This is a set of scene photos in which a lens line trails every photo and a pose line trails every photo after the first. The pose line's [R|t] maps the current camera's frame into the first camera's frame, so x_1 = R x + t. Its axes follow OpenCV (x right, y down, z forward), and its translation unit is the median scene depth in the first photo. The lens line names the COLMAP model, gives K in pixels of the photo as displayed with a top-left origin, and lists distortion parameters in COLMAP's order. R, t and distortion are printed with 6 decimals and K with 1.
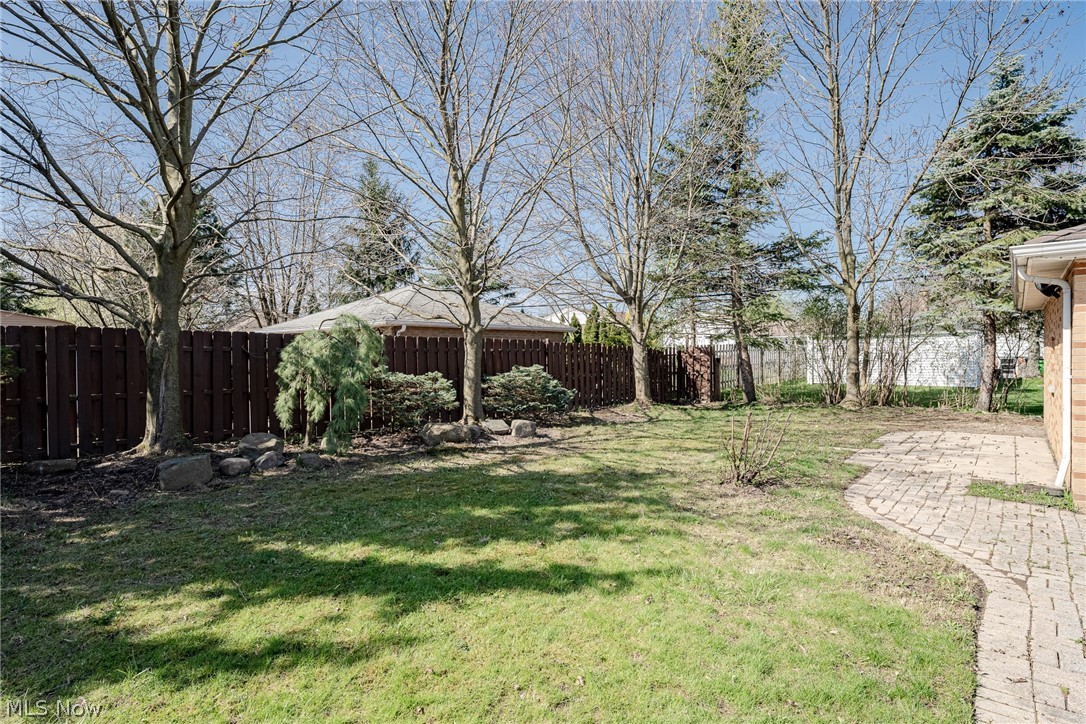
lens RADIAL K [[531.0, 0, 539.1], [0, 531.0, 362.3], [0, 0, 1]] dist [0.002414, -0.000115]
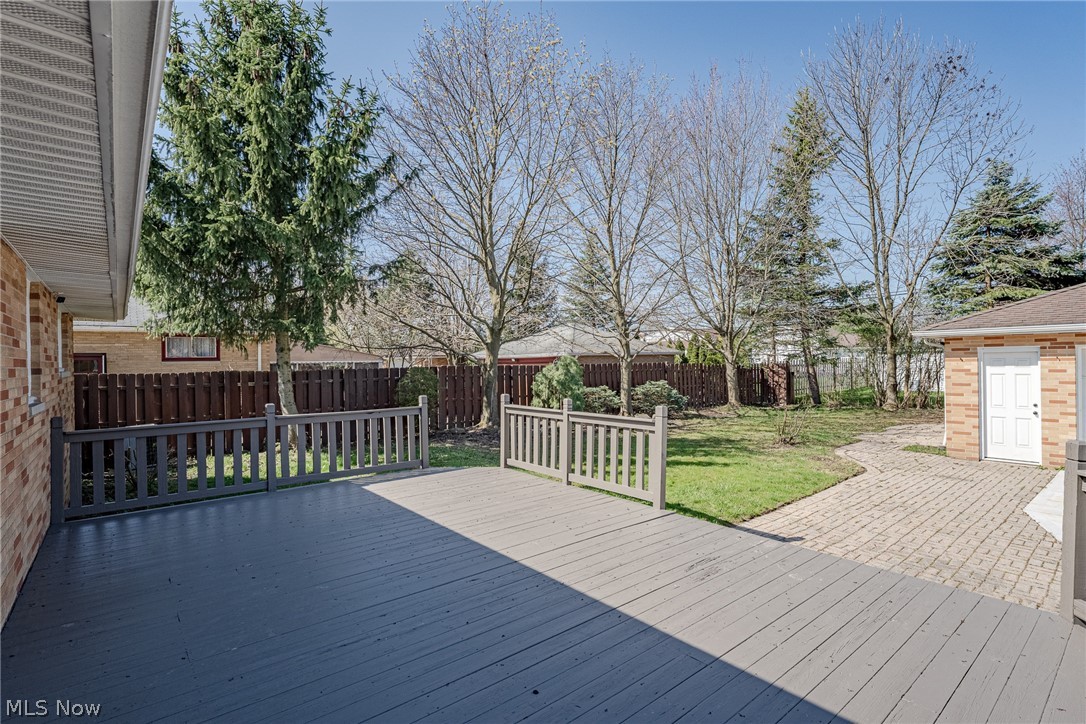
lens RADIAL K [[508.5, 0, 547.3], [0, 508.5, 362.6], [0, 0, 1]] dist [0.001712, 0.000147]
pose [[0.987306, -0.009474, -0.158548, -0.078427], [0.008050, 0.999921, -0.009618, -0.027616], [0.158627, 0.008219, 0.987304, -0.414121]]
